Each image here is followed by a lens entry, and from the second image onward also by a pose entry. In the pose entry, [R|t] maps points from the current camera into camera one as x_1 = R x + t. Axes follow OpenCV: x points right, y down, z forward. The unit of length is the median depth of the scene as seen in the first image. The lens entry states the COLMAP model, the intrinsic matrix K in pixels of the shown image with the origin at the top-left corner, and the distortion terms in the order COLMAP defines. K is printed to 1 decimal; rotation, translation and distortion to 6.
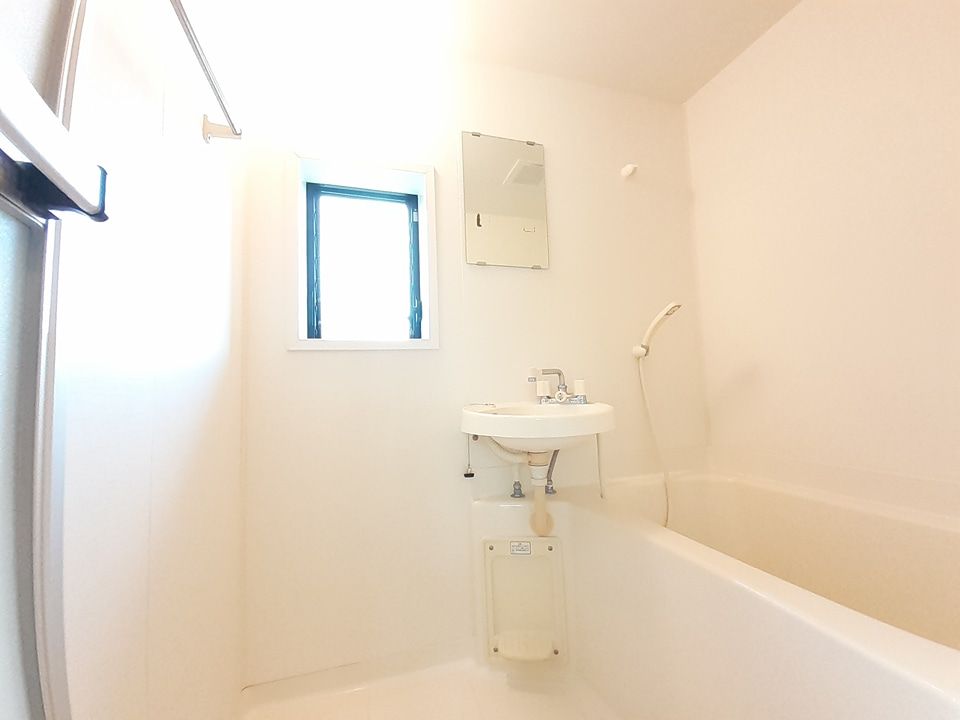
lens RADIAL K [[381.5, 0, 479.1], [0, 381.5, 359.4], [0, 0, 1]] dist [0.010985, -0.009888]
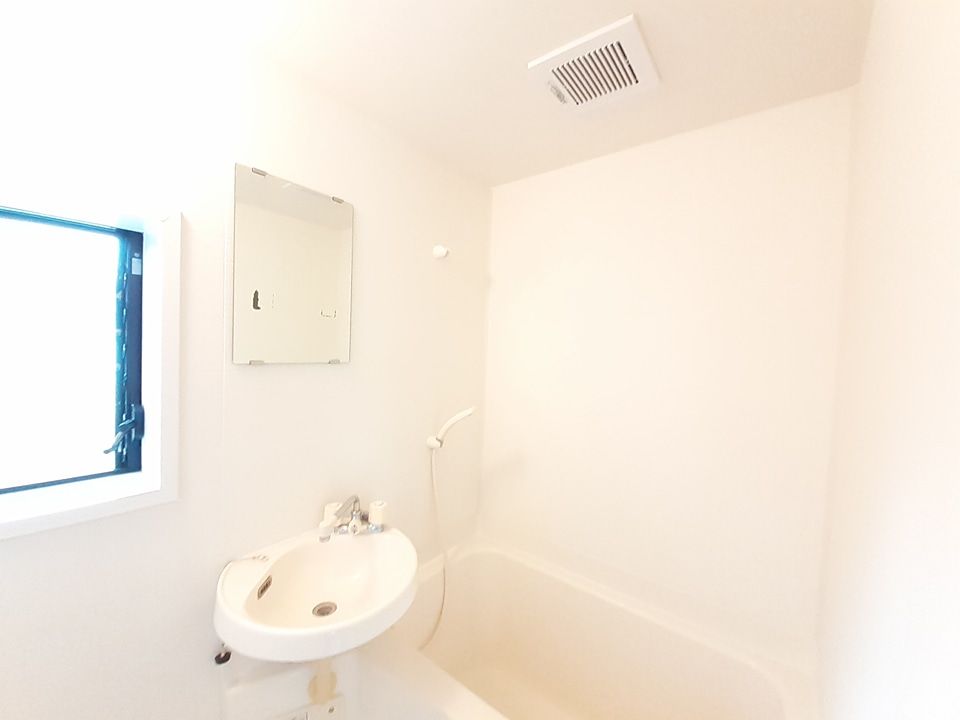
lens RADIAL K [[381.5, 0, 480.1], [0, 381.5, 360.4], [0, 0, 1]] dist [0.010985, -0.009888]
pose [[0.816680, 0.045121, 0.575324, -0.061369], [-0.106251, 0.991652, 0.073052, -0.330385], [-0.567225, -0.120789, 0.814657, 0.161361]]
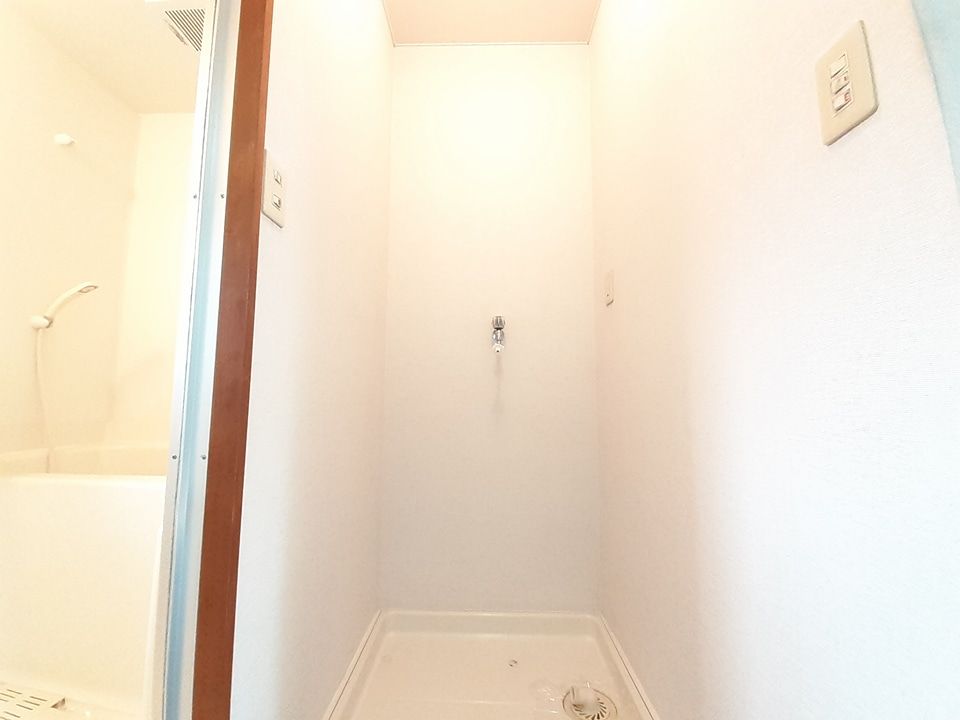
lens RADIAL K [[381.5, 0, 475.4], [0, 381.5, 363.1], [0, 0, 1]] dist [0.010985, -0.009888]
pose [[0.317760, 0.123853, 0.940047, -0.125576], [-0.094882, 0.990609, -0.098442, 0.074449], [-0.943412, -0.057913, 0.326527, -0.370572]]
